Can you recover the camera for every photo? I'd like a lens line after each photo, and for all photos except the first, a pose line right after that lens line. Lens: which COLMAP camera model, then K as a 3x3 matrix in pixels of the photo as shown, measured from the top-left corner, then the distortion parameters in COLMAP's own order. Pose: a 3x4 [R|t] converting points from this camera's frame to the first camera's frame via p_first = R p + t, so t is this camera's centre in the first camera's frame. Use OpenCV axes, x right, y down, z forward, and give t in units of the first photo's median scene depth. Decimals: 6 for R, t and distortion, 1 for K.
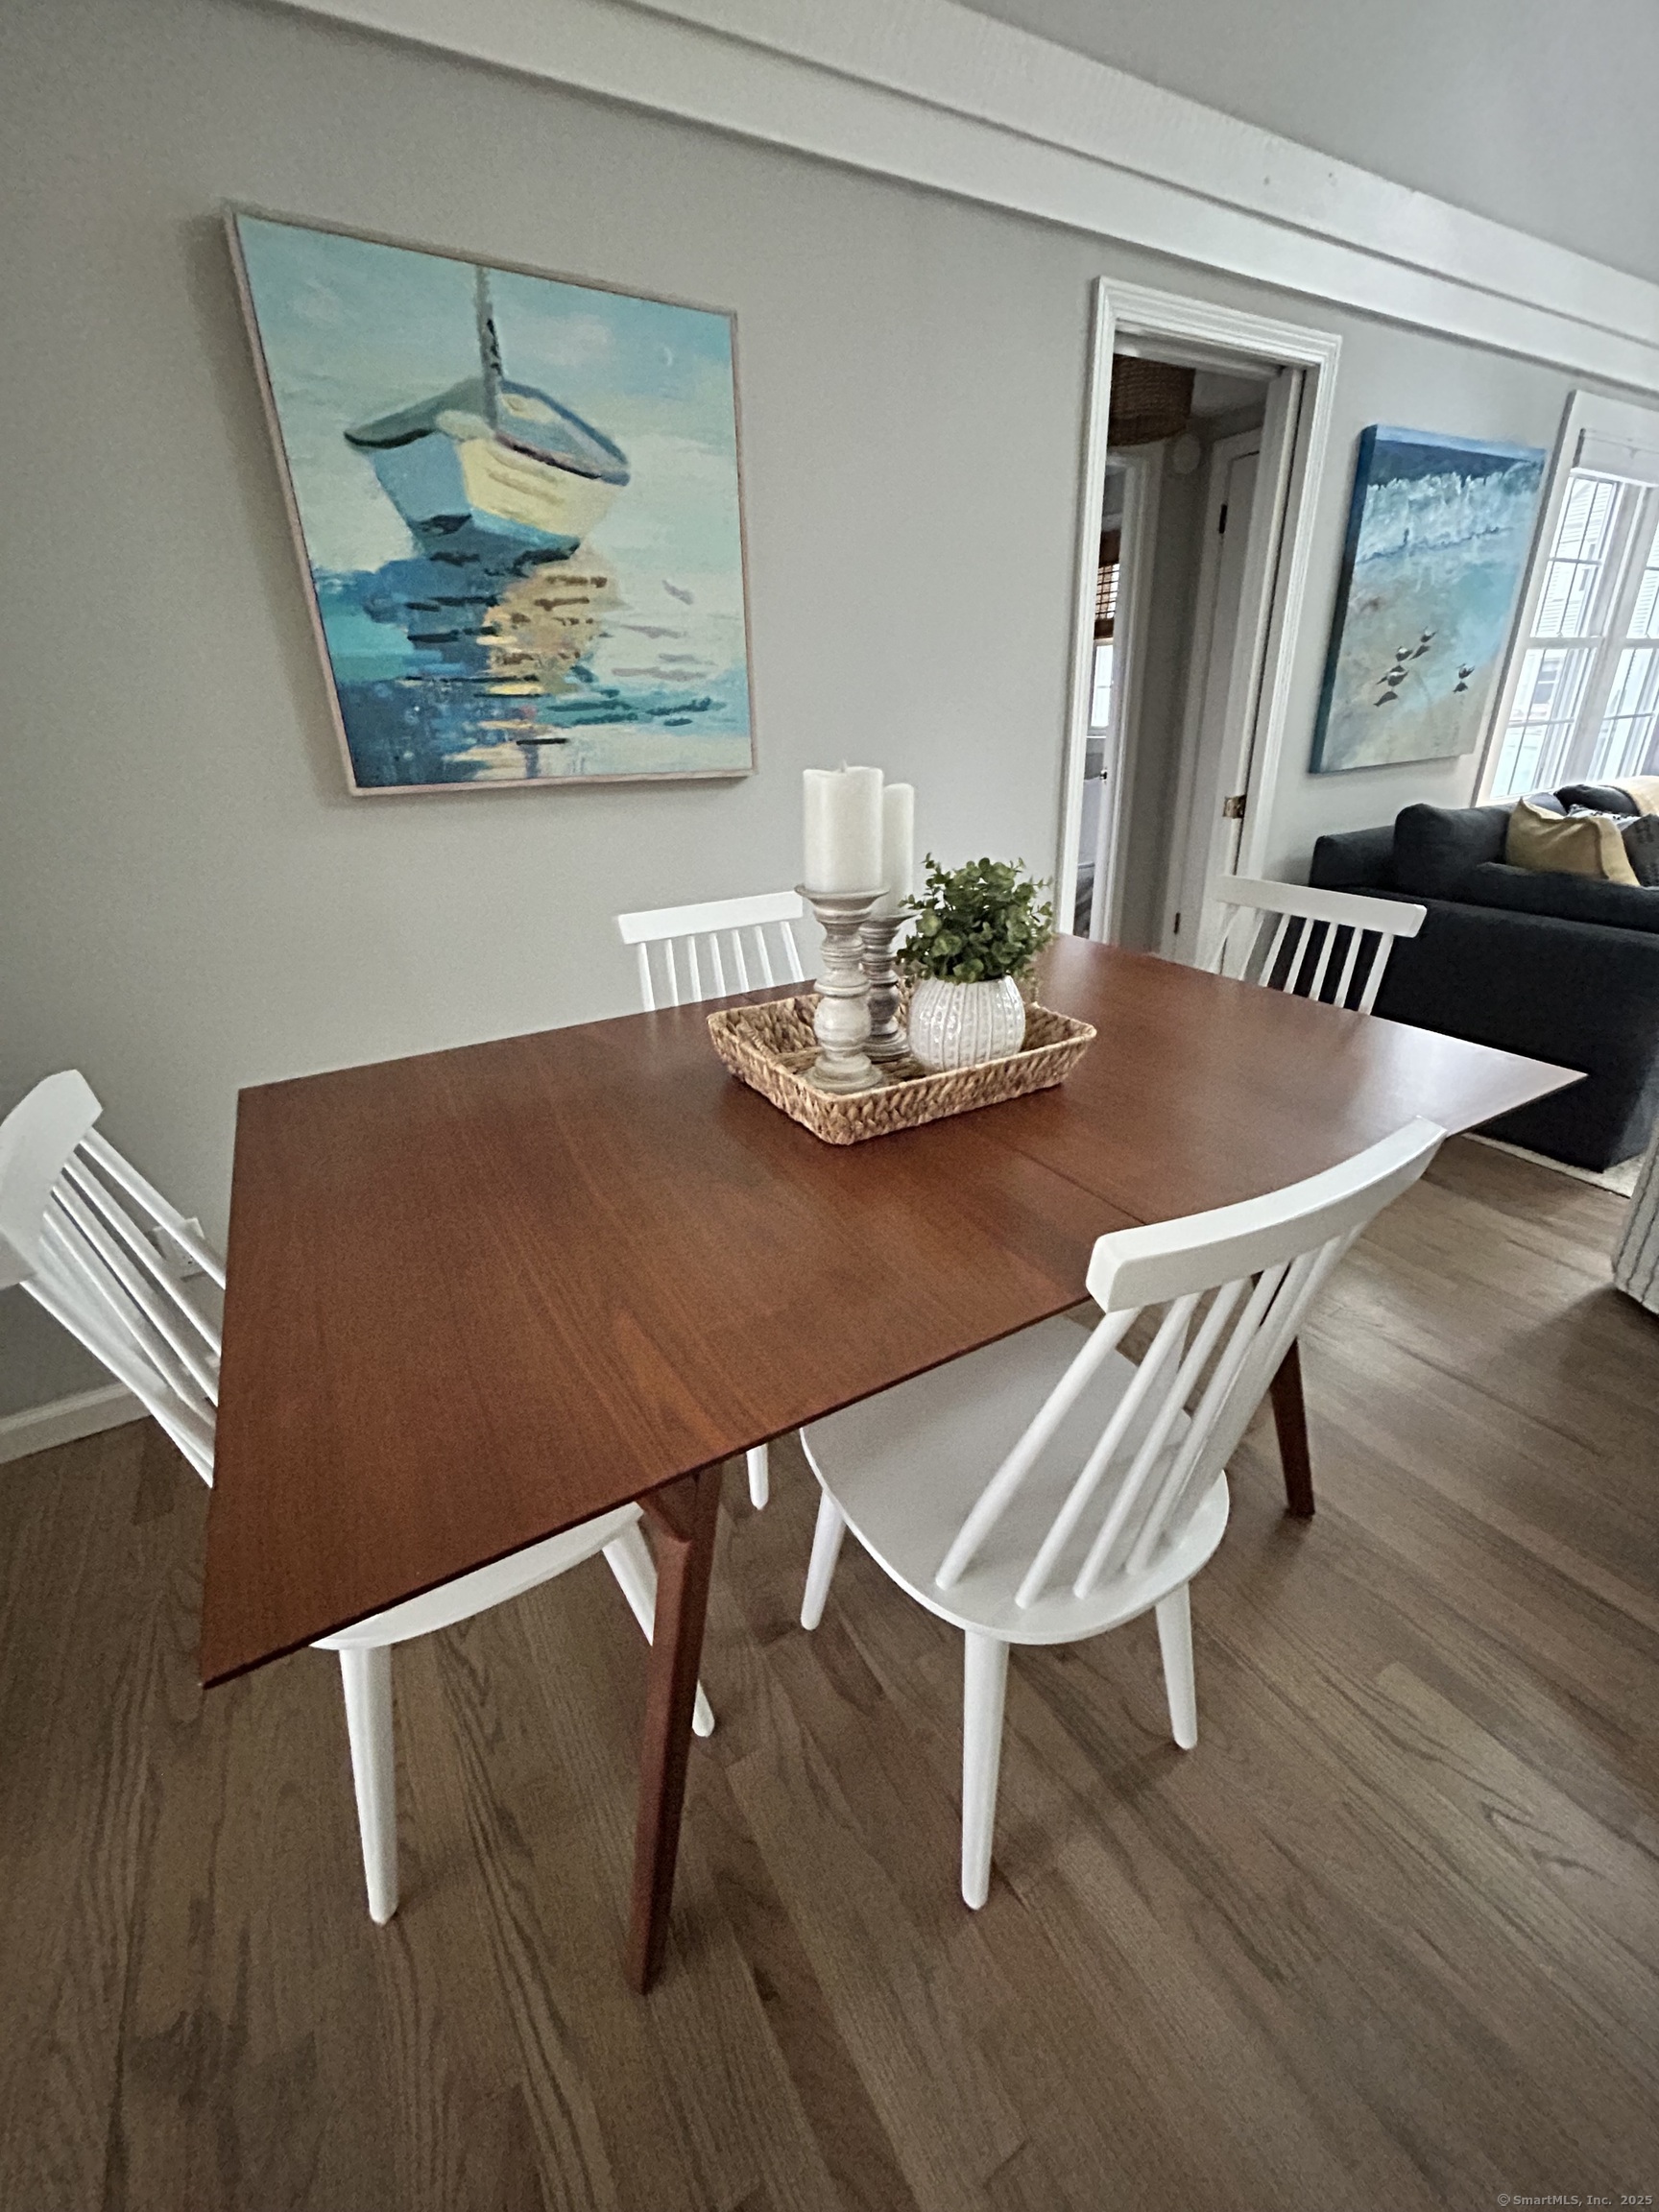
lens RADIAL K [[889.9, 0, 834.7], [0, 889.9, 1093.4], [0, 0, 1]] dist [0.000564, 0.000534]
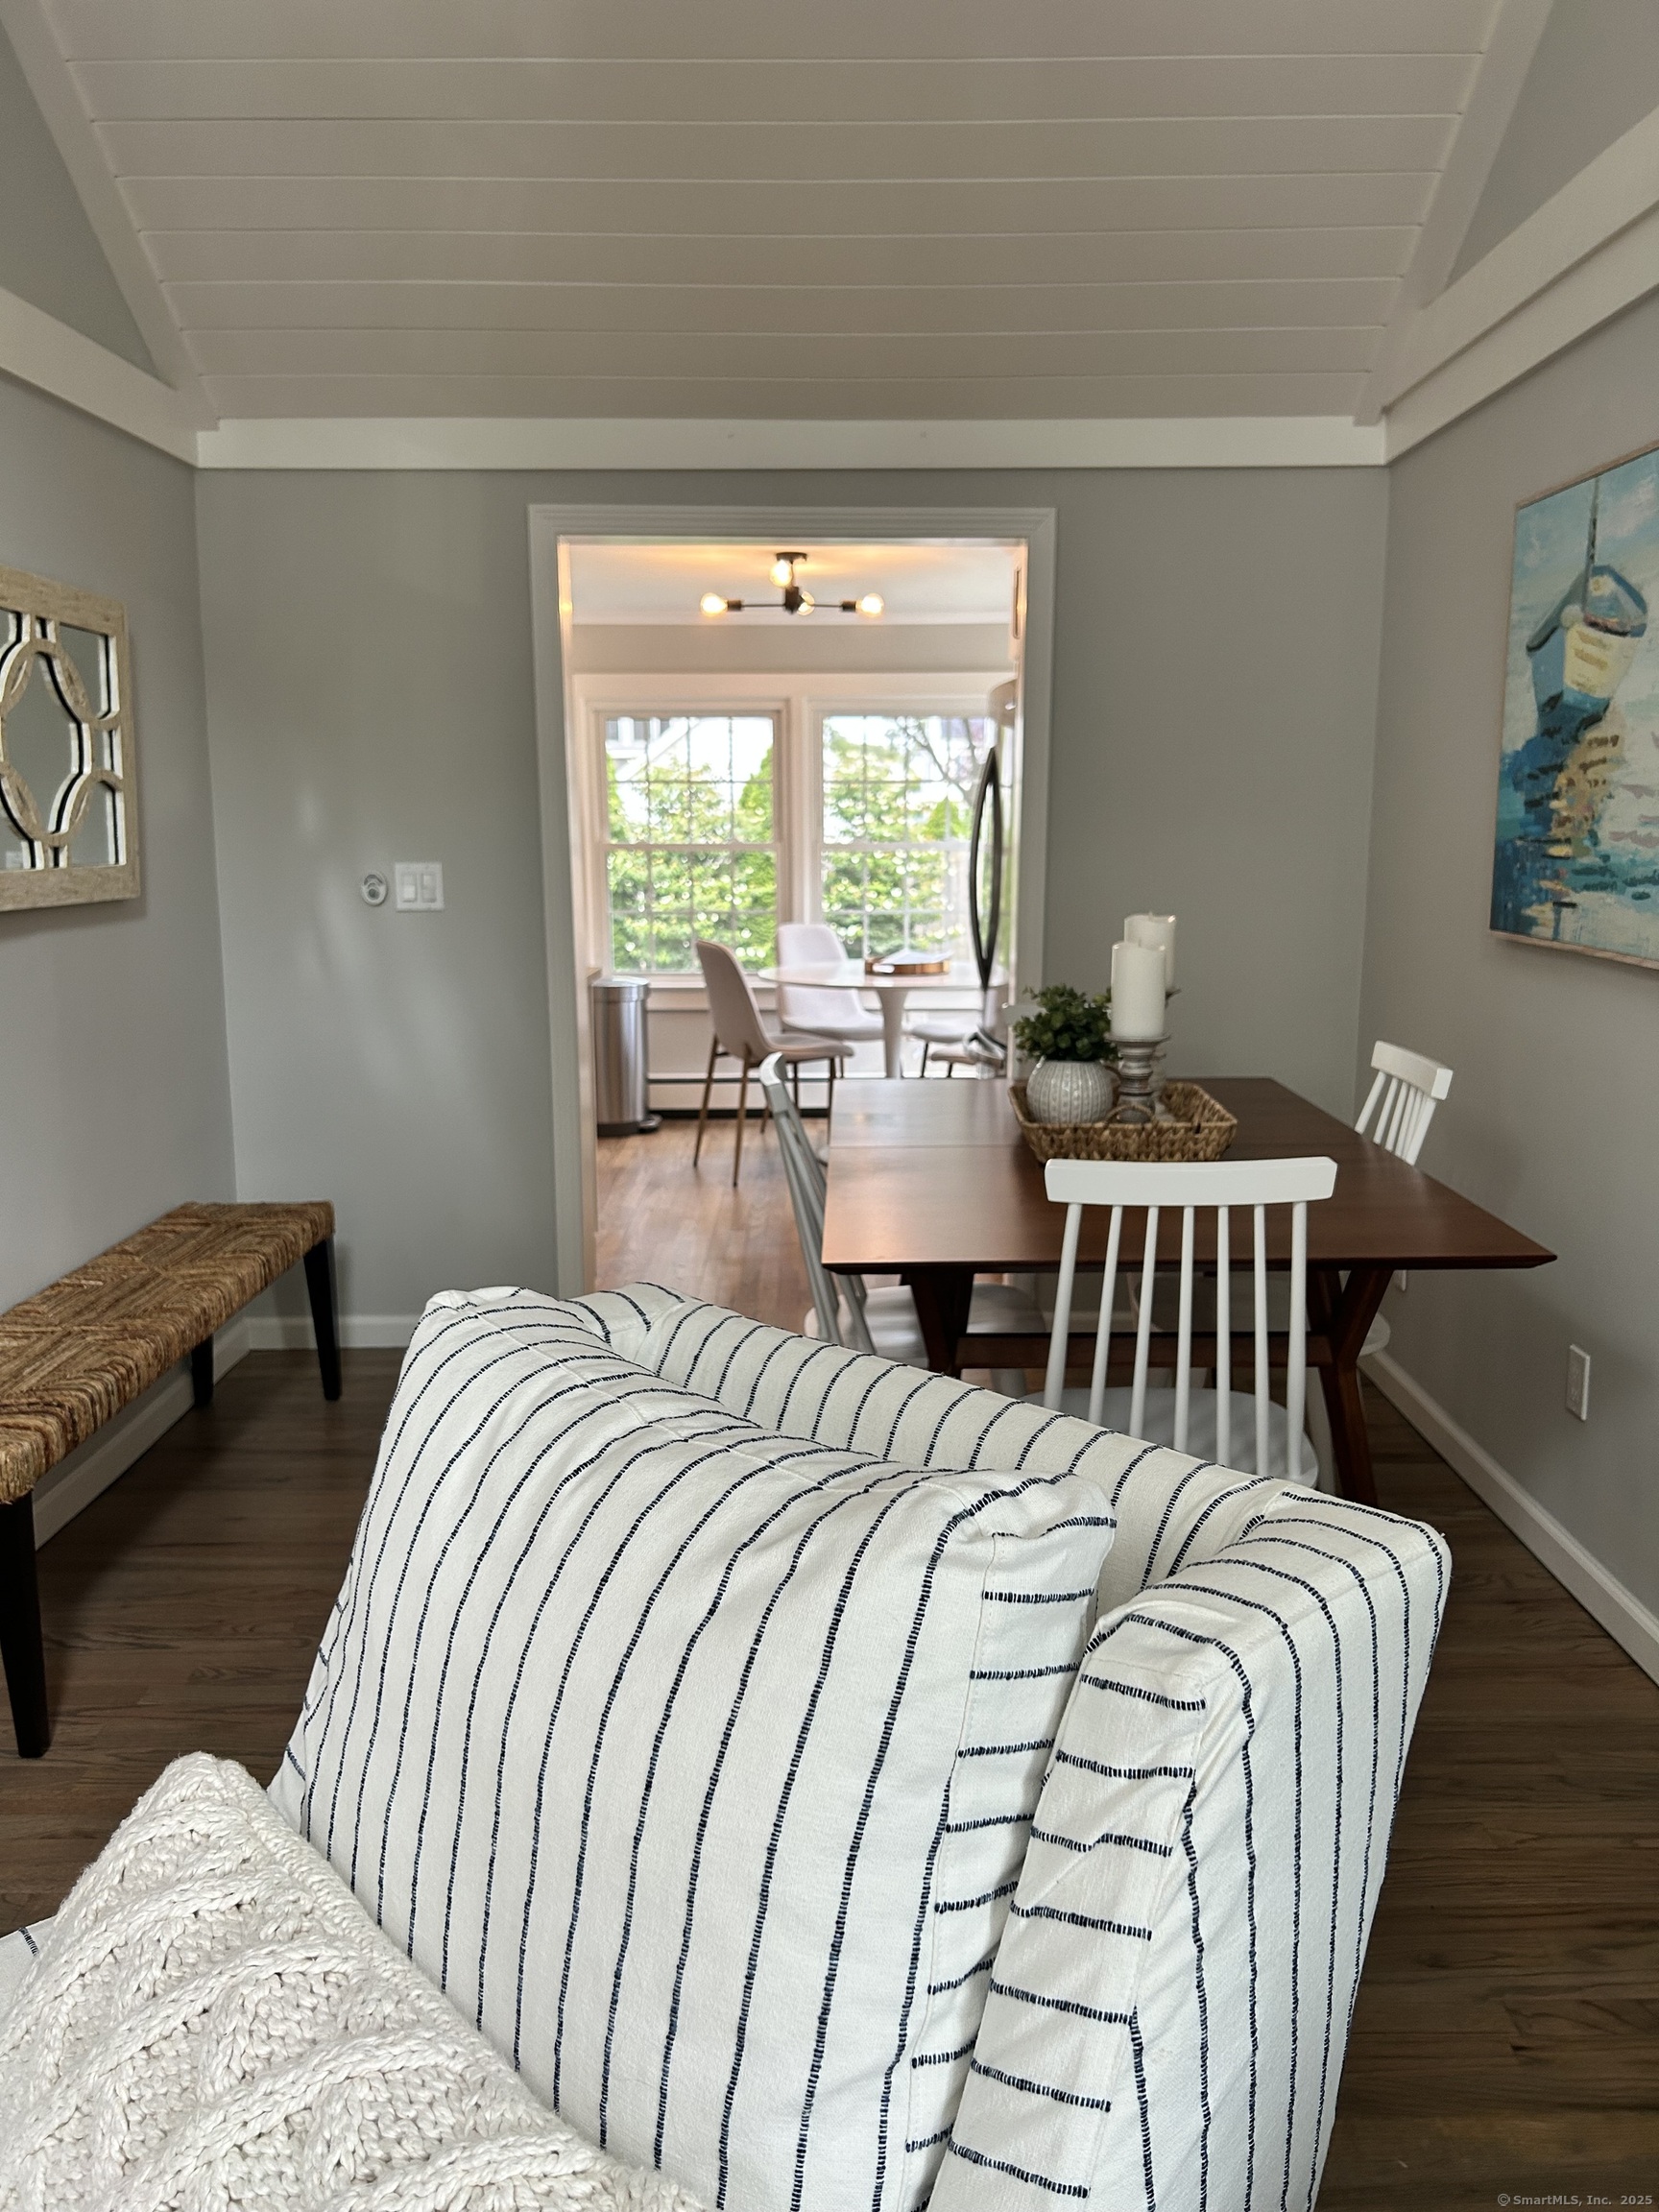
lens RADIAL K [[1665.6, 0, 827.9], [0, 1665.6, 1111.6], [0, 0, 1]] dist [0.035989, -0.025944]
pose [[-0.515455, 0.164256, -0.841027, 1.612106], [-0.340111, 0.861627, 0.376729, -0.633743], [0.786531, 0.480229, -0.388265, 1.236563]]
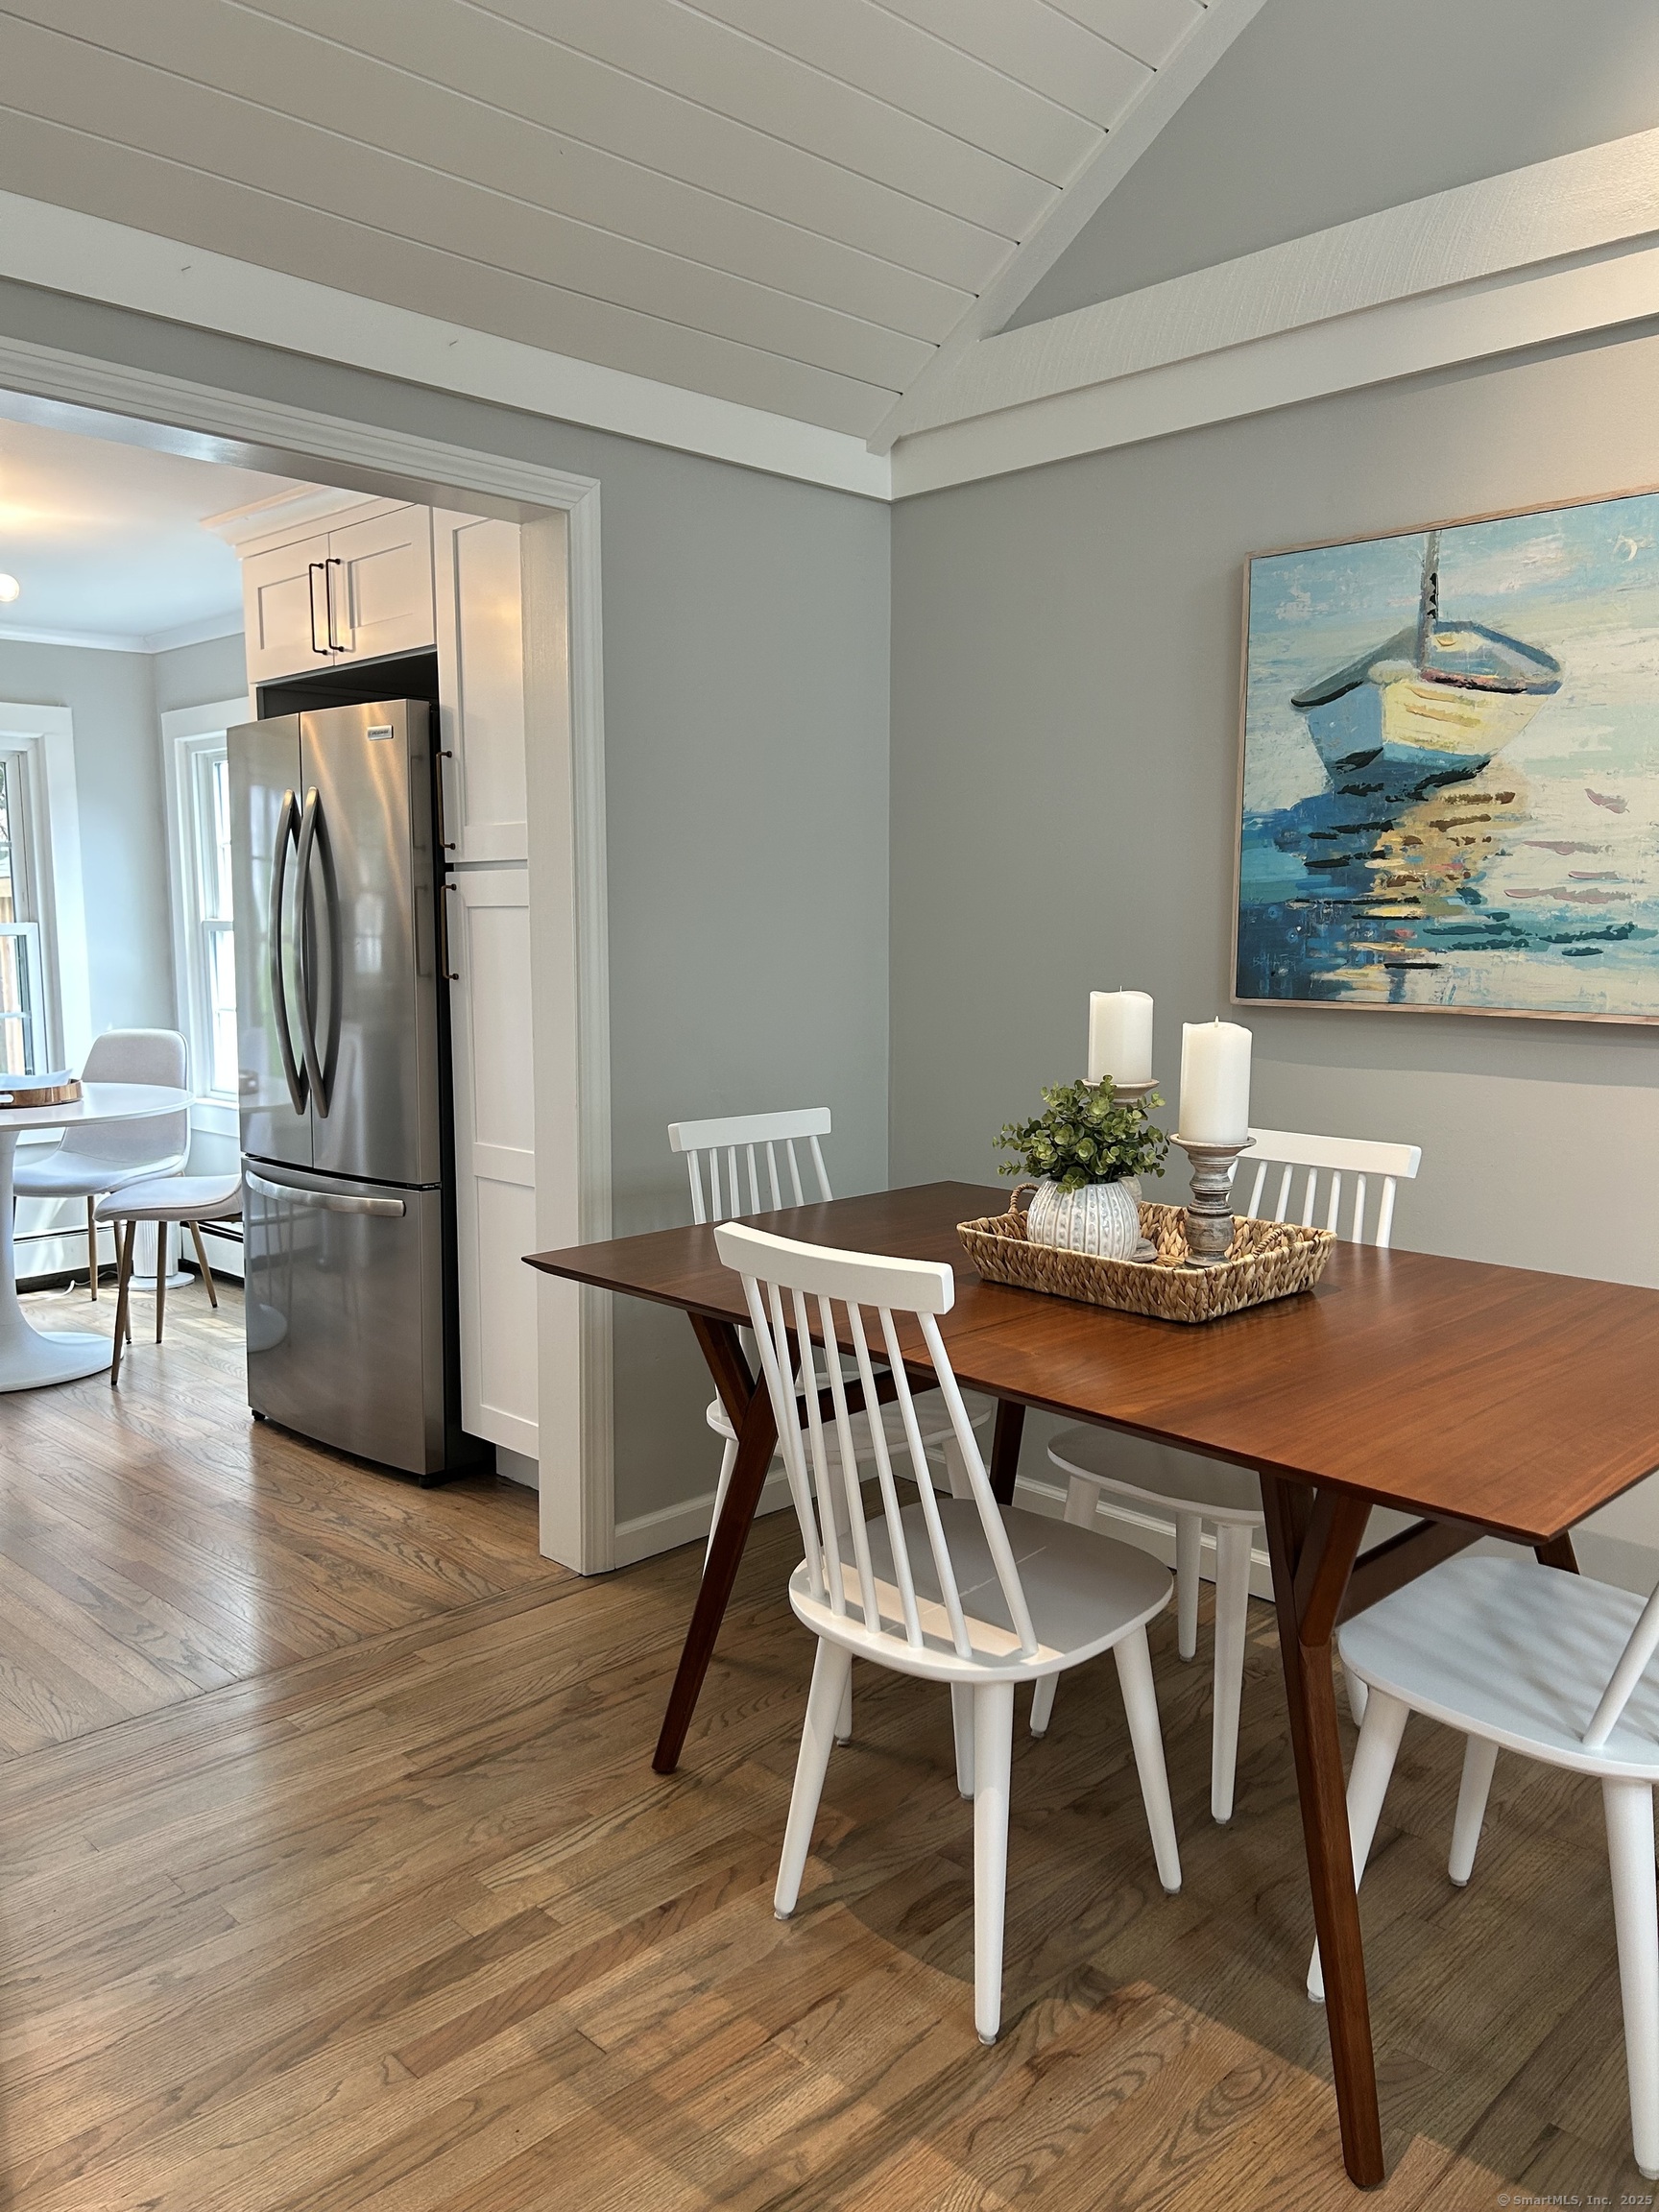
lens RADIAL K [[1665.6, 0, 816.6], [0, 1665.6, 1108.2], [0, 0, 1]] dist [0.035989, -0.025944]
pose [[0.236629, 0.128105, -0.963118, 1.204041], [-0.399489, 0.916430, 0.023745, -0.074250], [0.885672, 0.379137, 0.268031, 0.093437]]
